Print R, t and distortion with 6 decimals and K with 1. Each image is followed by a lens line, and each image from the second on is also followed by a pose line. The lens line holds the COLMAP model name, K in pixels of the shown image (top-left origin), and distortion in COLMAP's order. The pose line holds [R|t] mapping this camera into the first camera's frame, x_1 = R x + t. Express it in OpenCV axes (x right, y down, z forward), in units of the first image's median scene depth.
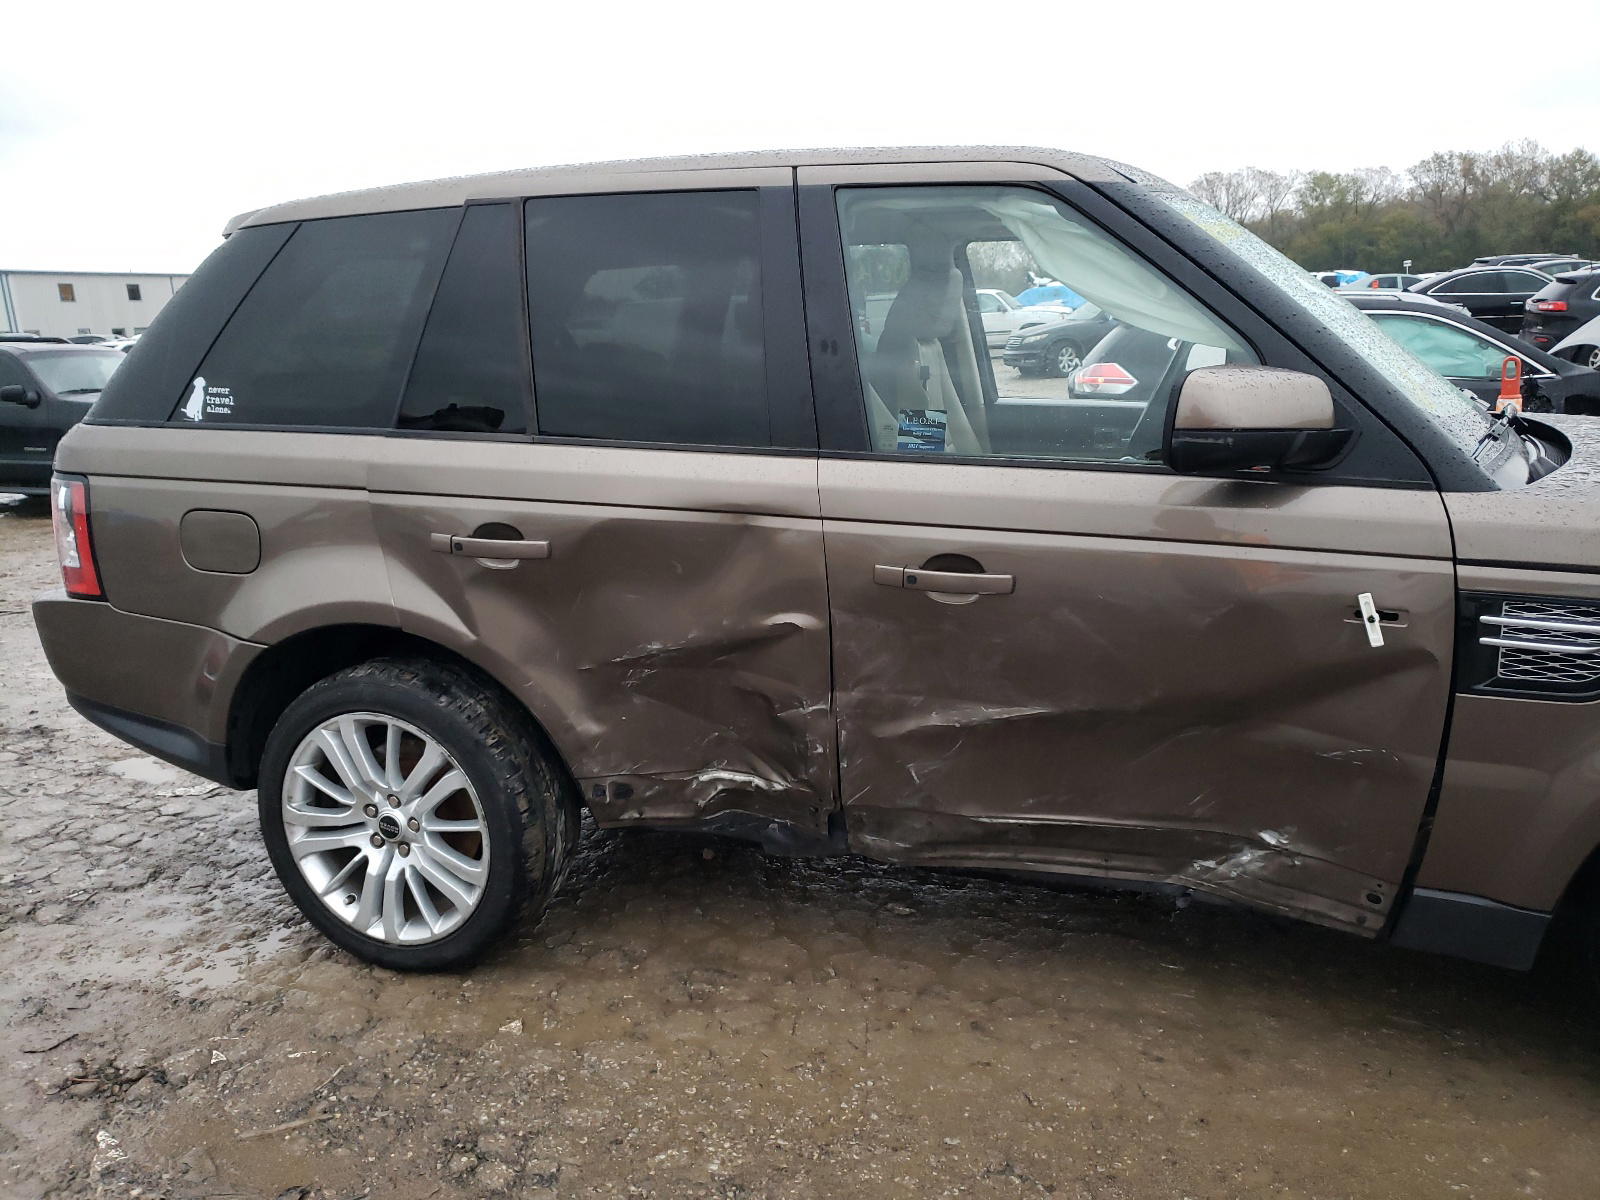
lens RADIAL K [[1239.5, 0, 808.9], [0, 1239.5, 609.4], [0, 0, 1]] dist [0.040866, -0.020813]
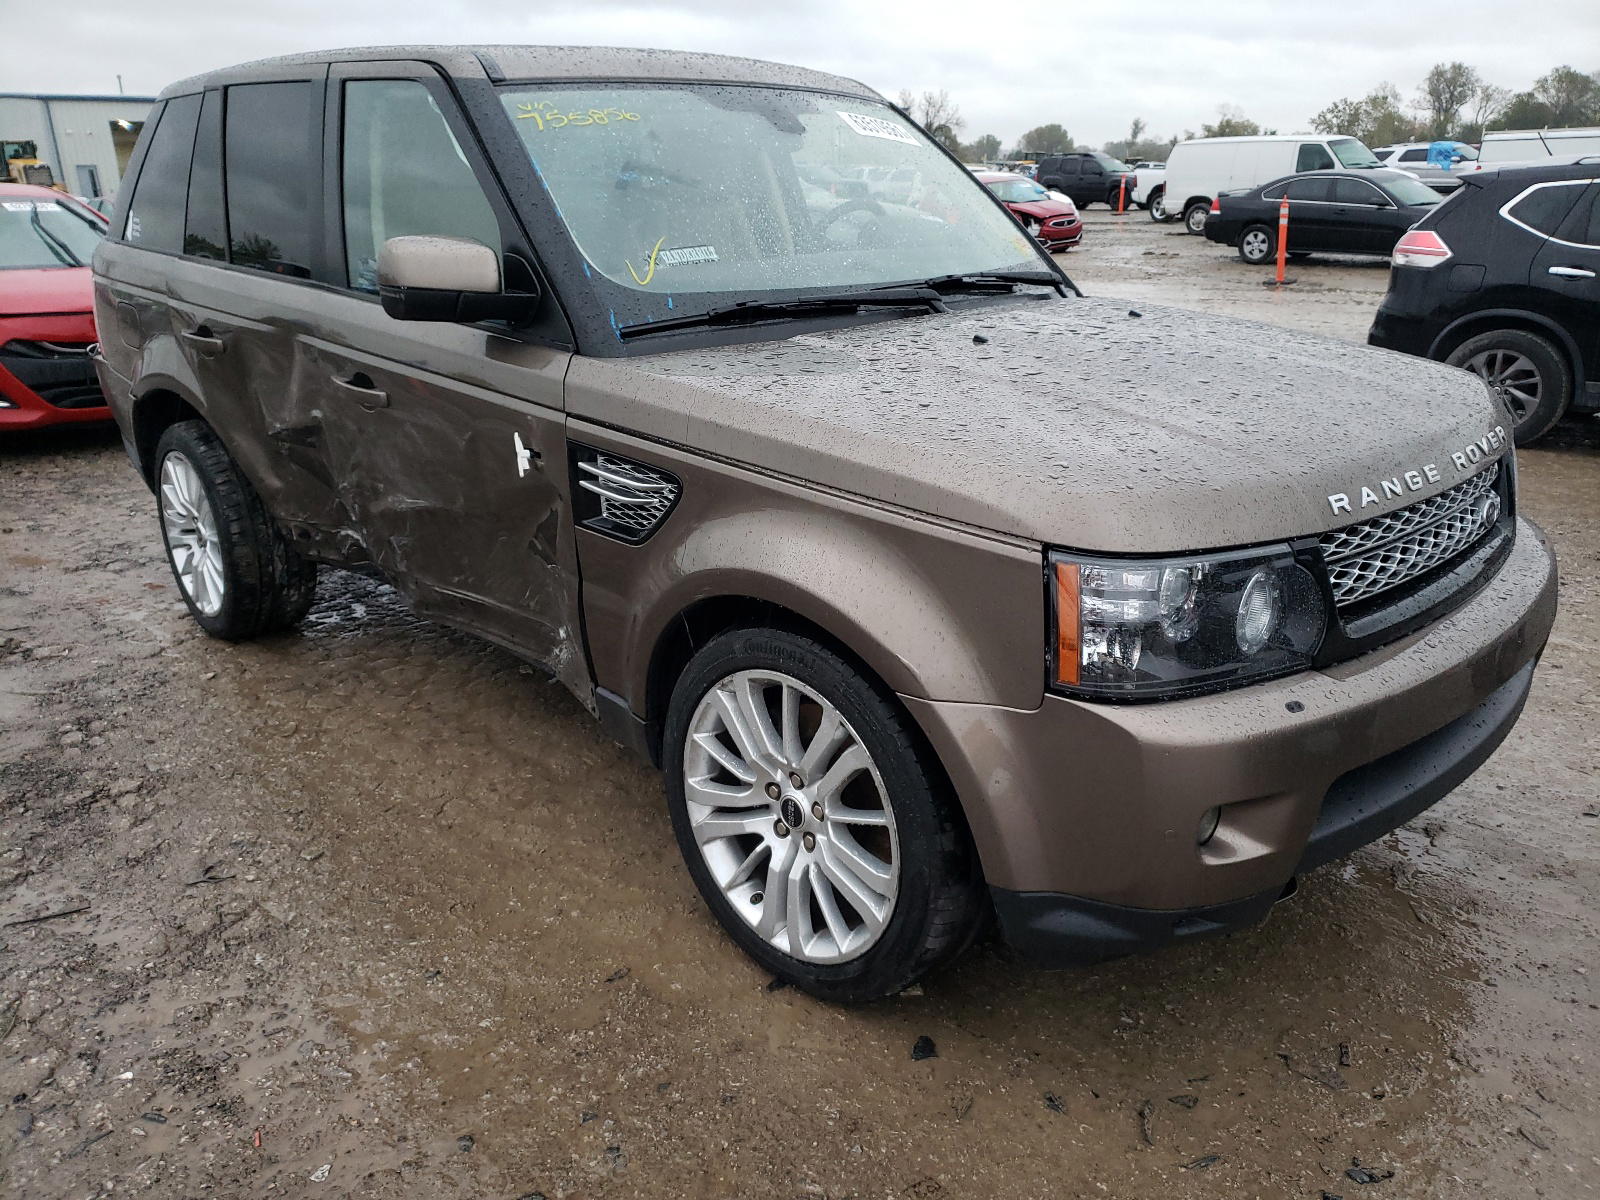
lens RADIAL K [[1239.5, 0, 801.3], [0, 1239.5, 590.4], [0, 0, 1]] dist [0.040866, -0.020813]
pose [[0.874991, 0.173188, -0.452102, 0.940624], [-0.125537, 0.983050, 0.133617, -0.043744], [0.467579, -0.060158, 0.881902, 0.038679]]
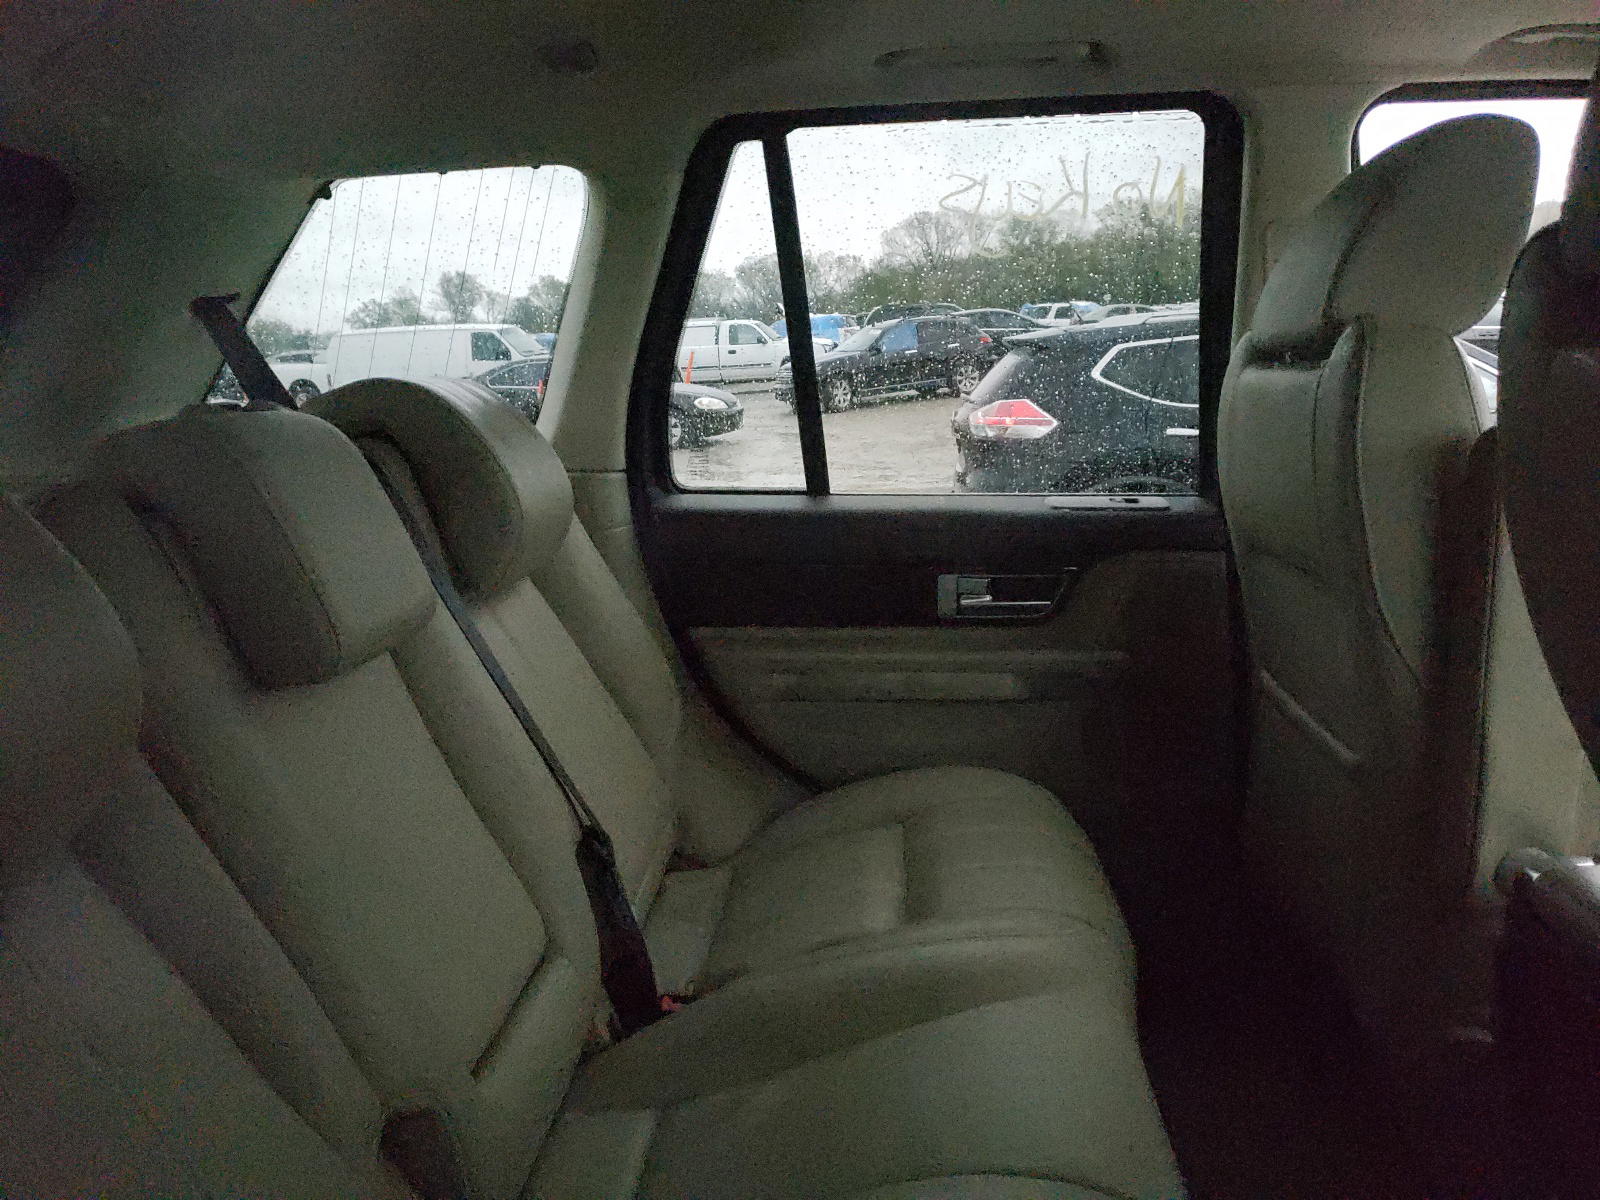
lens RADIAL K [[1239.5, 0, 802.9], [0, 1239.5, 596.9], [0, 0, 1]] dist [0.040866, -0.020813]
pose [[0.977253, -0.051797, 0.205653, -0.165543], [0.059225, 0.997790, -0.030123, -0.190364], [-0.203638, 0.041617, 0.978161, 0.884419]]
